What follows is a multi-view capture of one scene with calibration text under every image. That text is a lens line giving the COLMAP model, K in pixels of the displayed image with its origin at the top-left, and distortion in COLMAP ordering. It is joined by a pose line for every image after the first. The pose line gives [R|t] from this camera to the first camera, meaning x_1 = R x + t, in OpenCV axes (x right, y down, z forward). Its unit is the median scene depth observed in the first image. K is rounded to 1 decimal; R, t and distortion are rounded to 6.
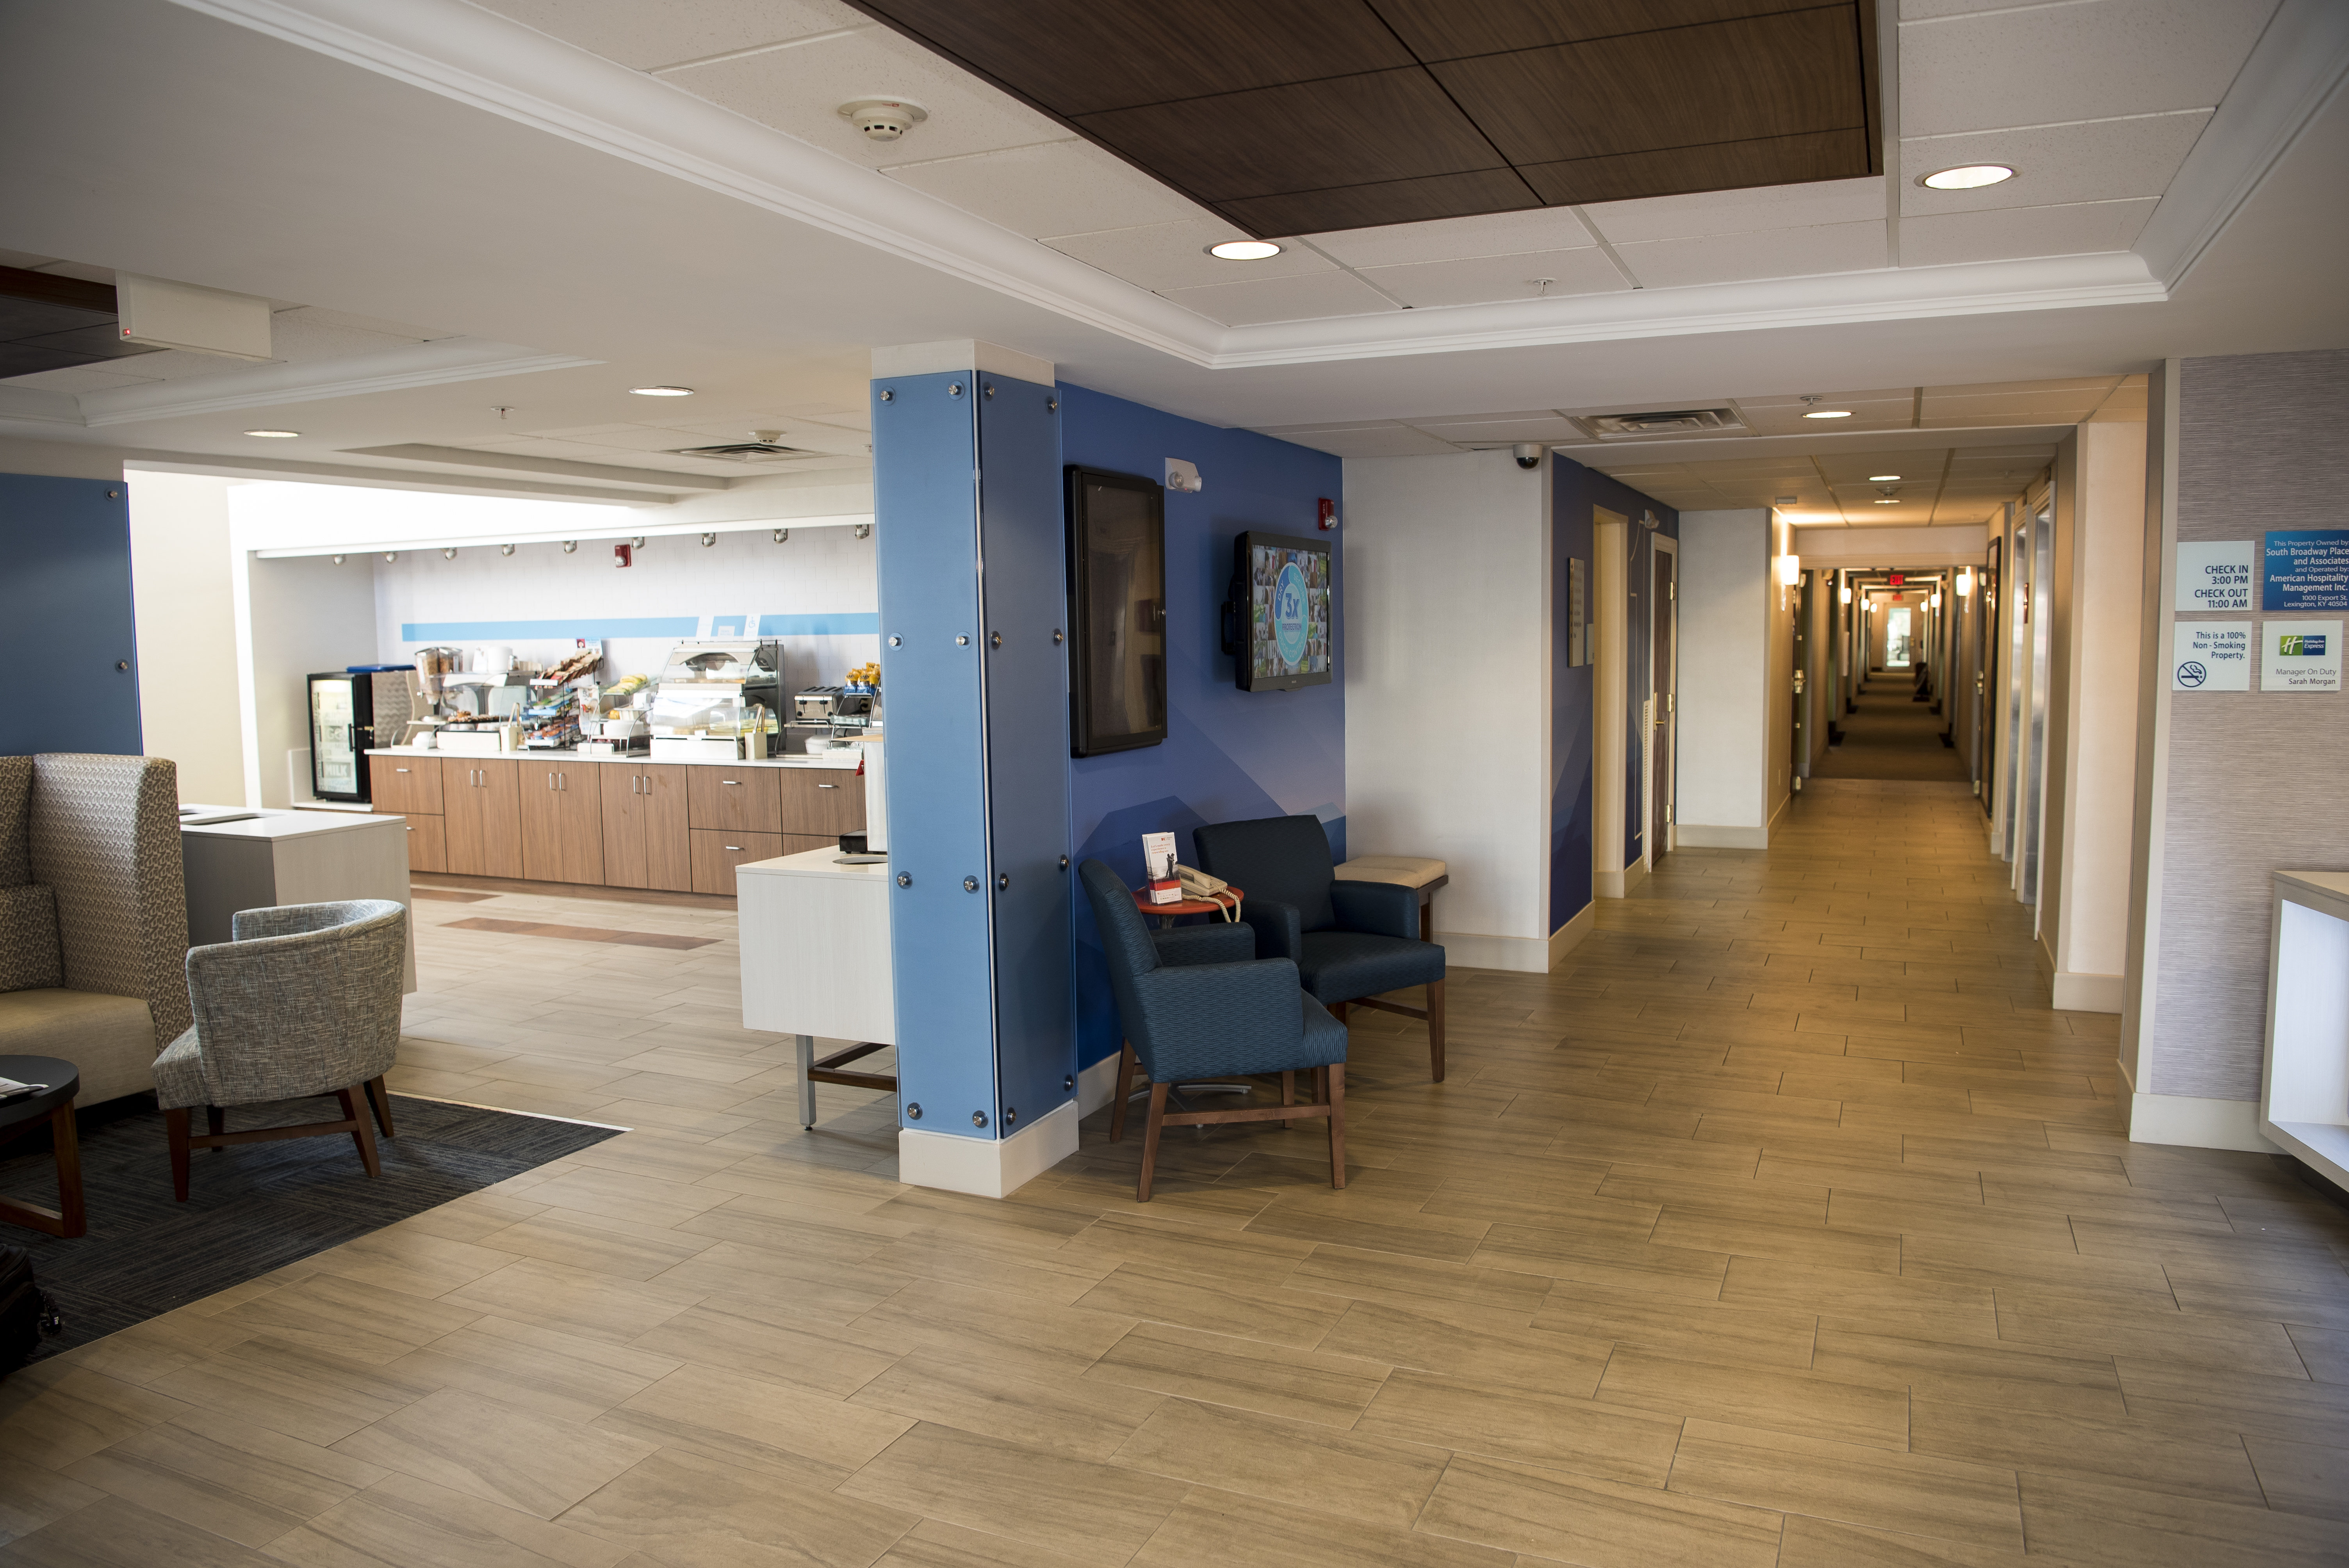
lens RADIAL K [[1631.6, 0, 1174.5], [0, 1631.6, 784.0], [0, 0, 1]] dist [-0.053629, -0.001506]
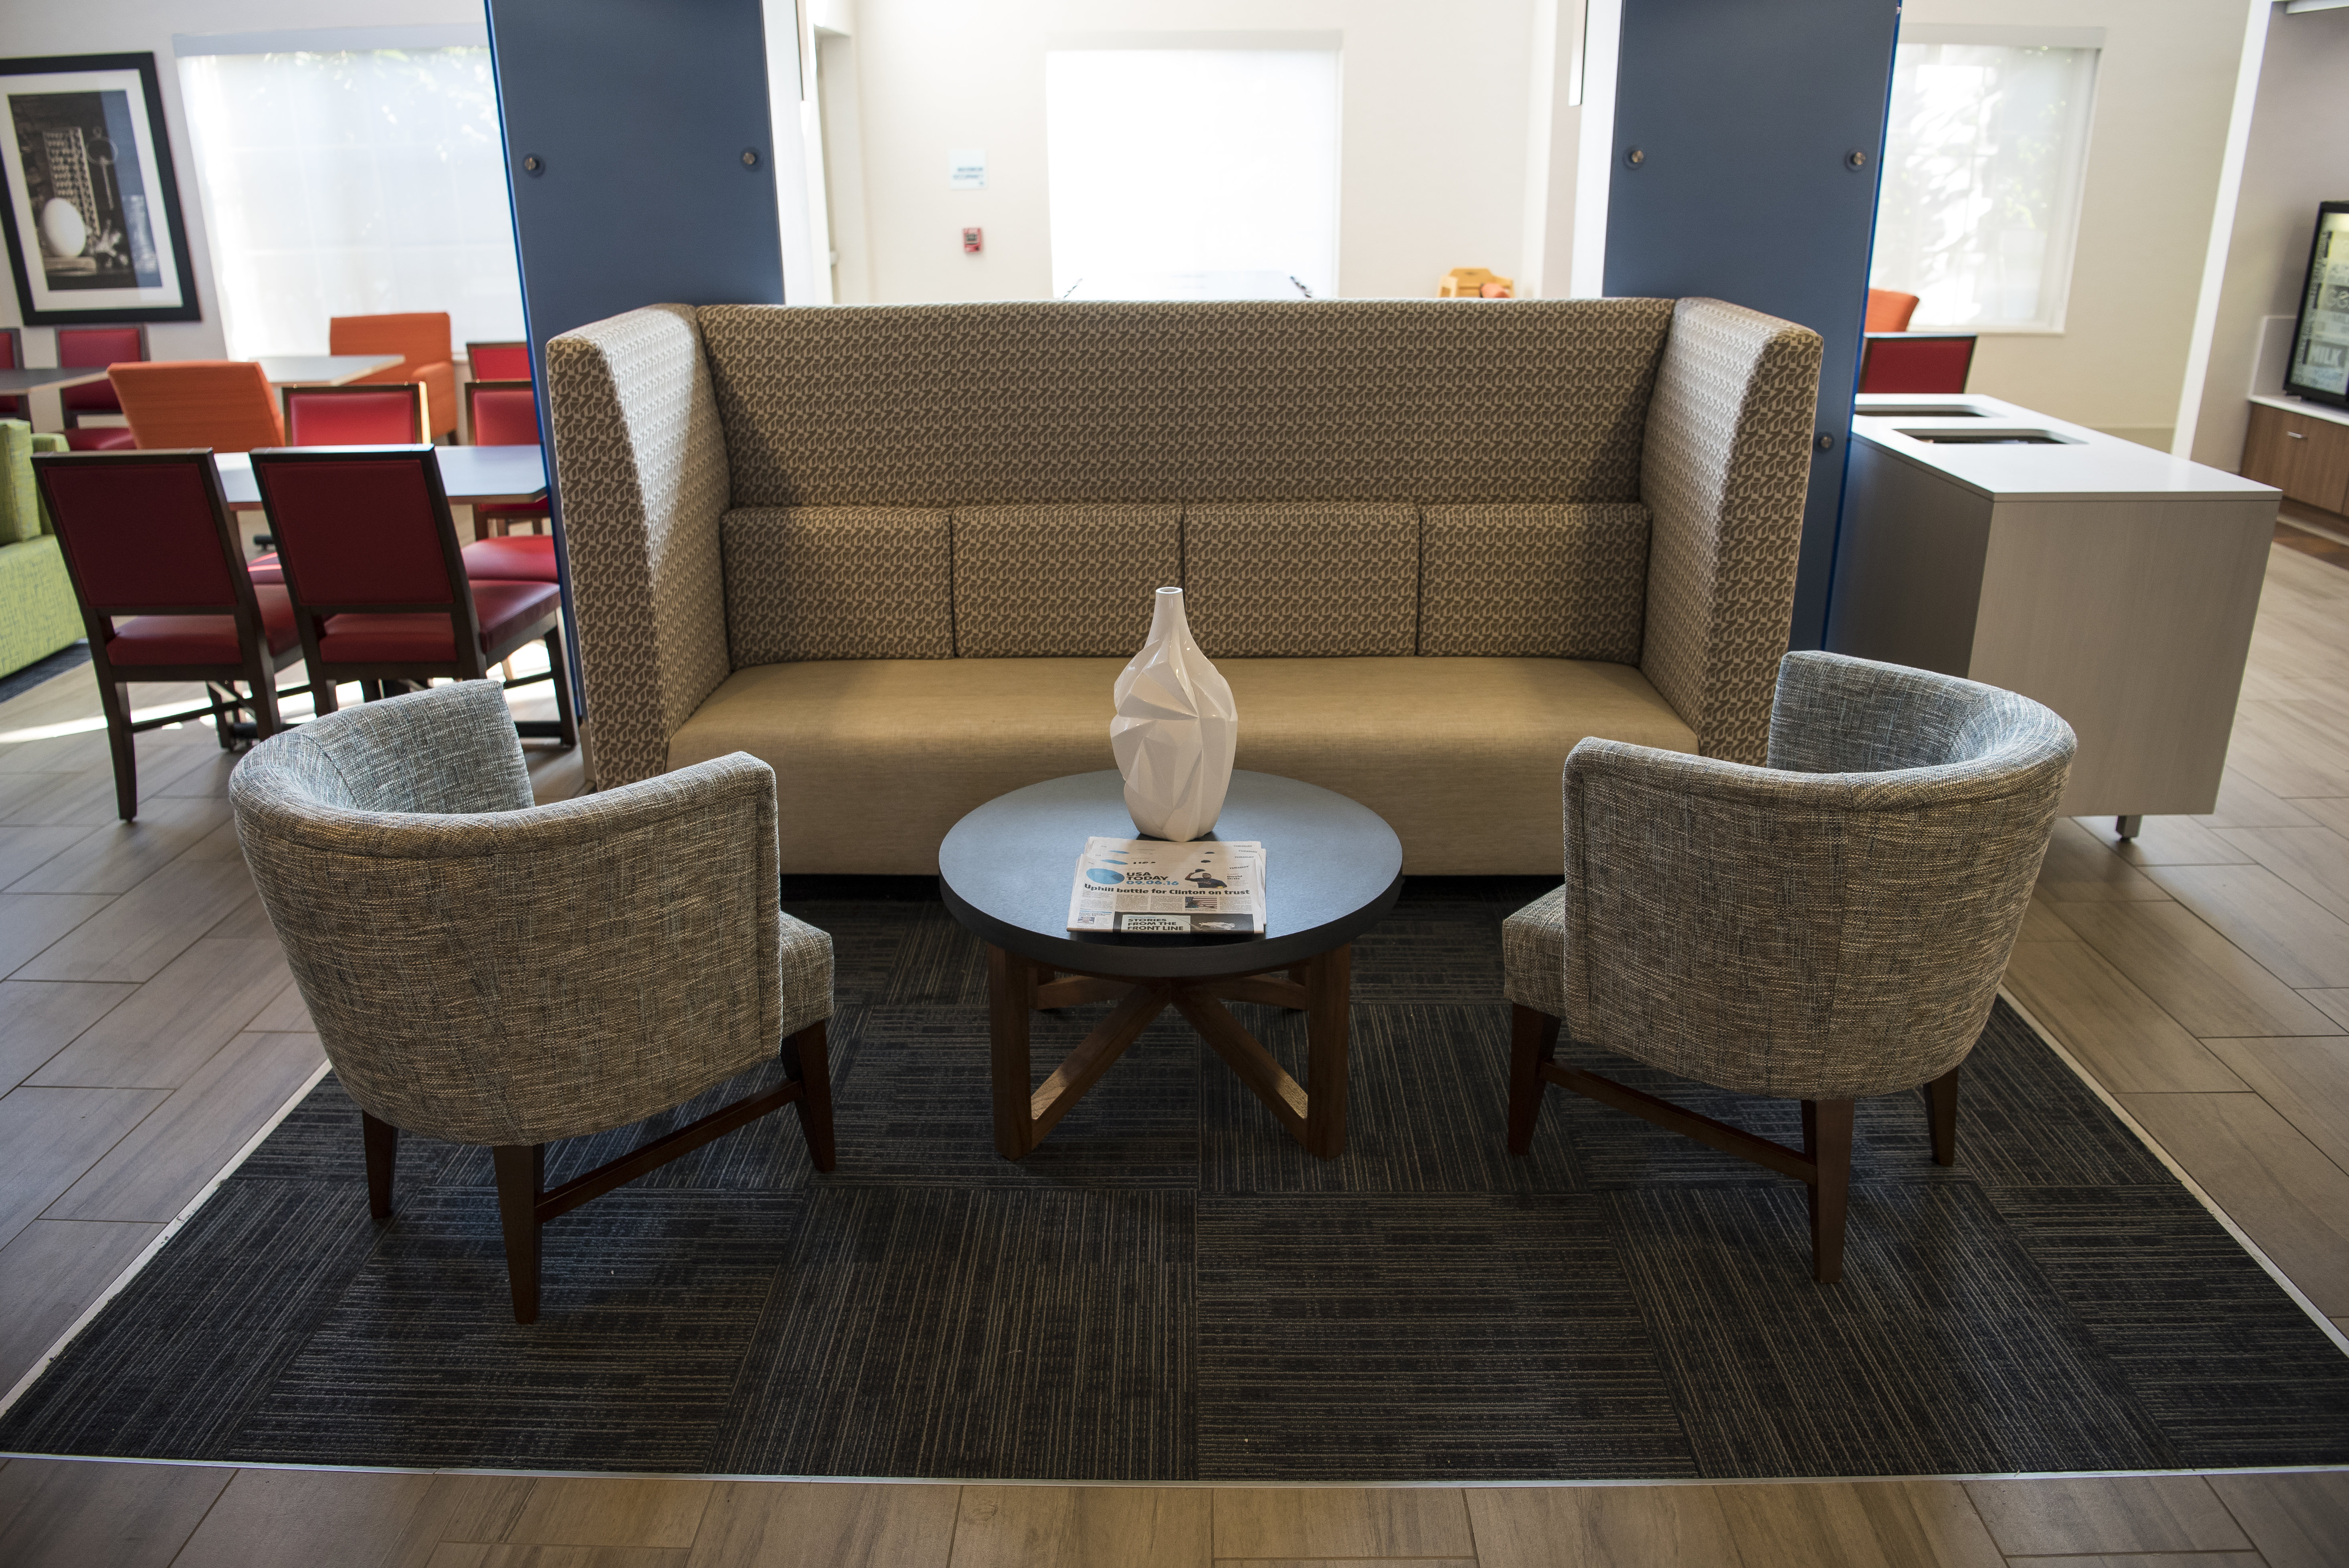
lens RADIAL K [[1631.6, 0, 1174.5], [0, 1631.6, 784.0], [0, 0, 1]] dist [-0.053629, -0.001506]
pose [[0.400032, 0.333524, -0.853660, -0.311992], [-0.081079, 0.940660, 0.329521, -0.055756], [0.912908, -0.062606, 0.403336, 0.924550]]
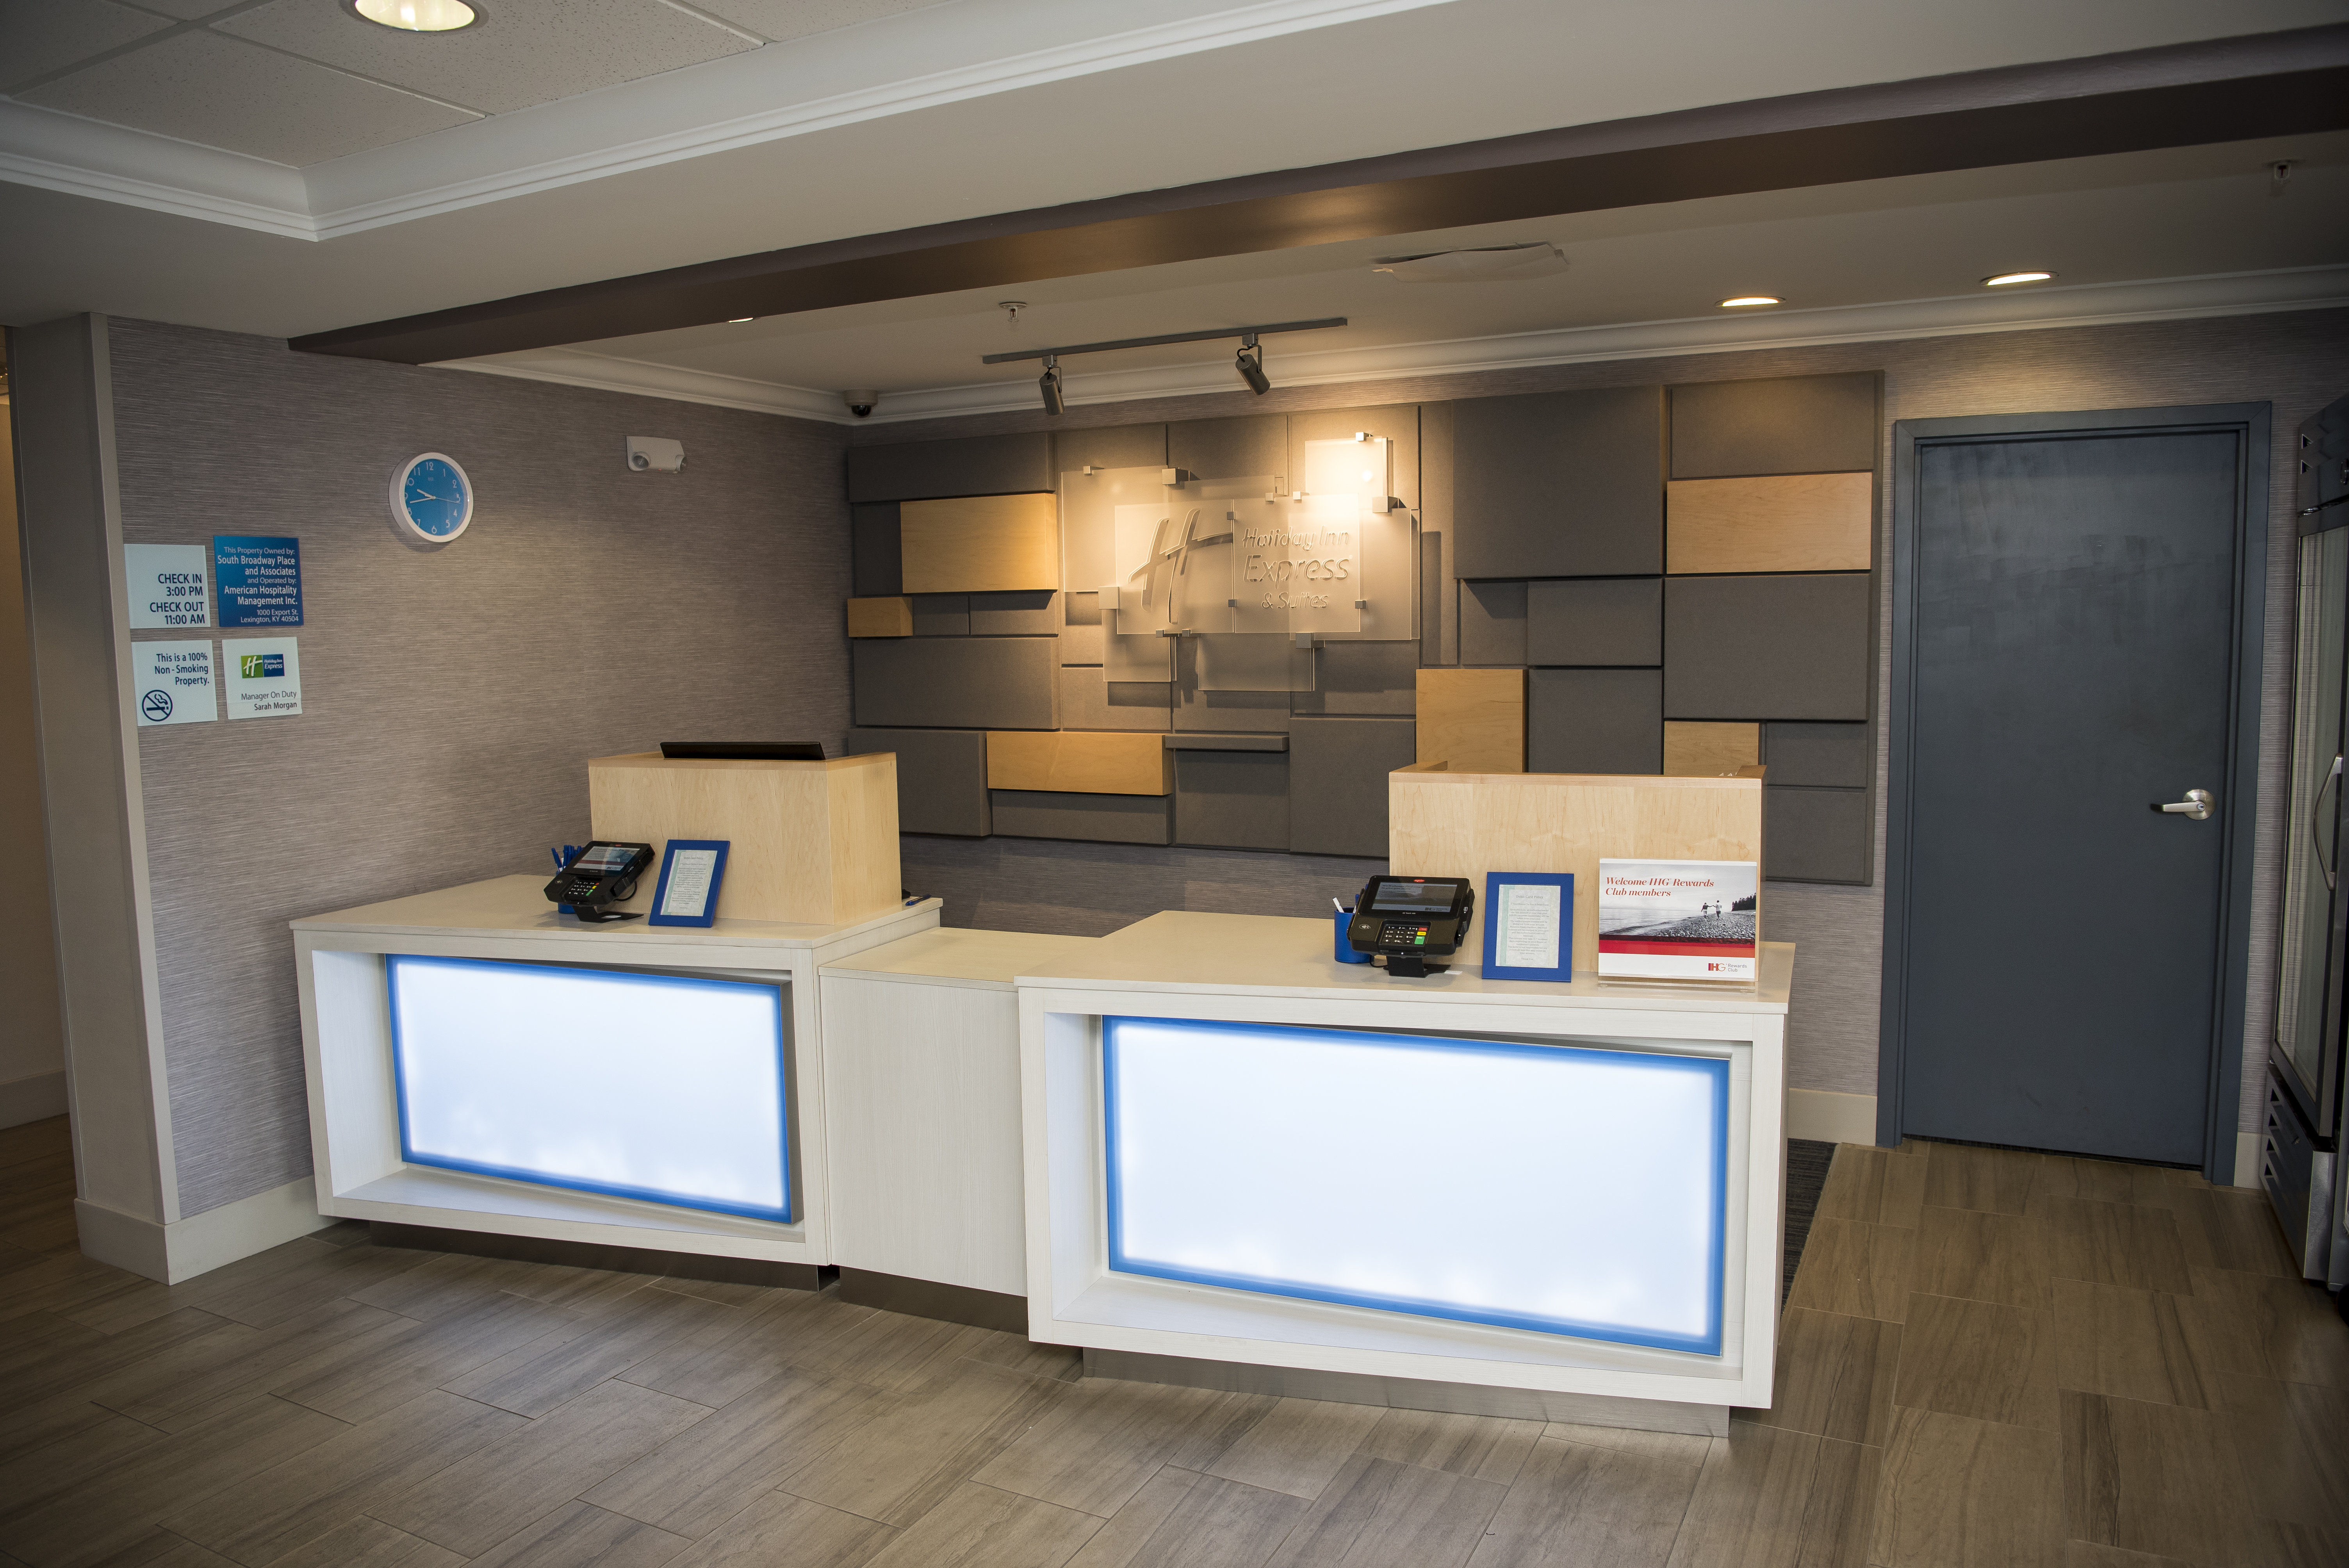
lens RADIAL K [[1631.6, 0, 1174.5], [0, 1631.6, 784.0], [0, 0, 1]] dist [-0.053629, -0.001506]
pose [[0.054960, -0.090419, 0.994386, -0.155750], [0.111591, 0.990209, 0.083872, -0.039721], [-0.992233, 0.106355, 0.064512, 0.437464]]
